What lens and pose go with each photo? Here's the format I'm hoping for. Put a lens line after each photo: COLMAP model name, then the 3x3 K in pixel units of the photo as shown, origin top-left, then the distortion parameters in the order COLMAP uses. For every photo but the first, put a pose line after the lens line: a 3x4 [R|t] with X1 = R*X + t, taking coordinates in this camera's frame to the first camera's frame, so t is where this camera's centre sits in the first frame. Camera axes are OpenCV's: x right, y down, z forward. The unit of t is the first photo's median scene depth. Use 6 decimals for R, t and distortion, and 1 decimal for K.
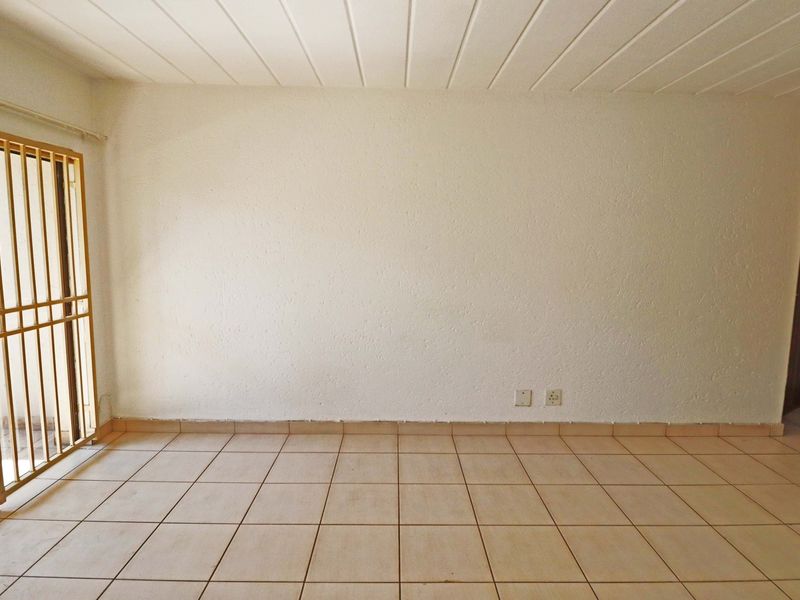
lens RADIAL K [[474.8, 0, 401.6], [0, 474.8, 296.6], [0, 0, 1]] dist [-0.002372, -0.001208]
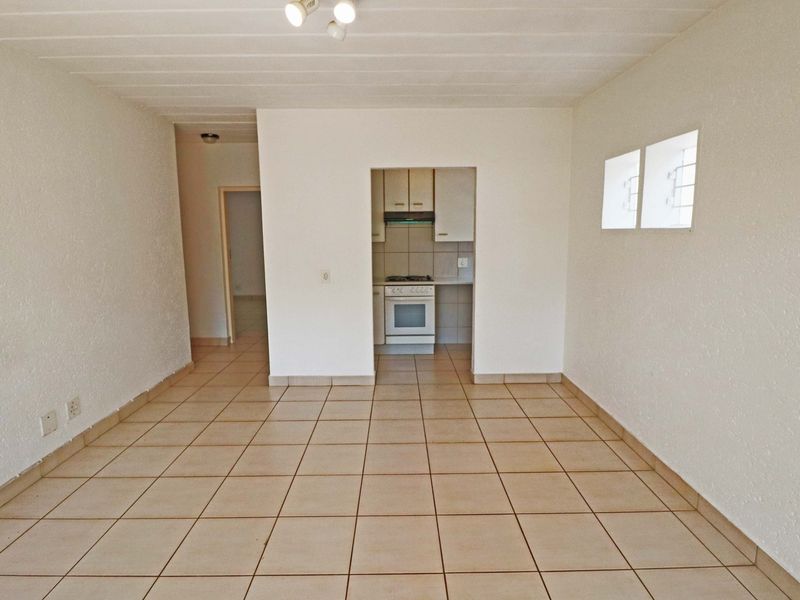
lens RADIAL K [[474.8, 0, 401.6], [0, 474.8, 296.6], [0, 0, 1]] dist [-0.002372, -0.001208]
pose [[0.005362, -0.158396, 0.987361, -0.518710], [0.129147, 0.979216, 0.156388, -0.050877], [-0.991611, 0.126677, 0.025707, 0.345715]]
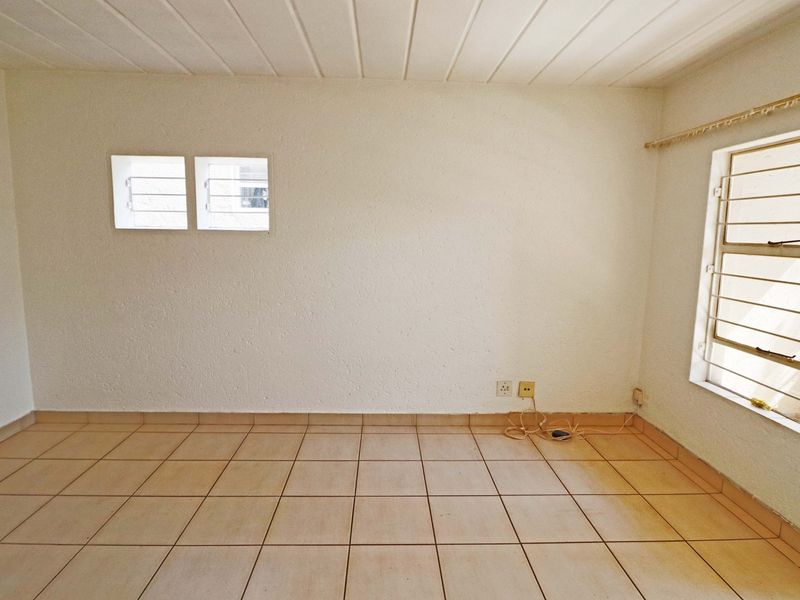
lens RADIAL K [[474.8, 0, 401.6], [0, 474.8, 296.6], [0, 0, 1]] dist [-0.002372, -0.001208]
pose [[-0.999188, -0.032123, -0.024318, -0.041918], [-0.037276, 0.966106, 0.255441, -0.110876], [0.015288, 0.256140, -0.966519, 0.886837]]
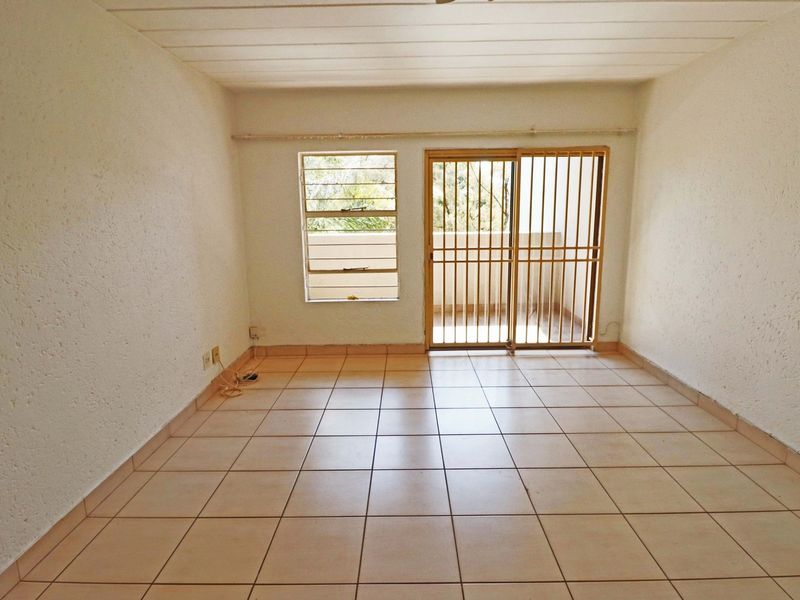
lens RADIAL K [[474.8, 0, 401.6], [0, 474.8, 296.6], [0, 0, 1]] dist [-0.002372, -0.001208]
pose [[-0.021359, 0.168191, -0.985523, 0.708273], [-0.106400, 0.979767, 0.169515, -0.031555], [0.994094, 0.108481, -0.003031, 0.372260]]
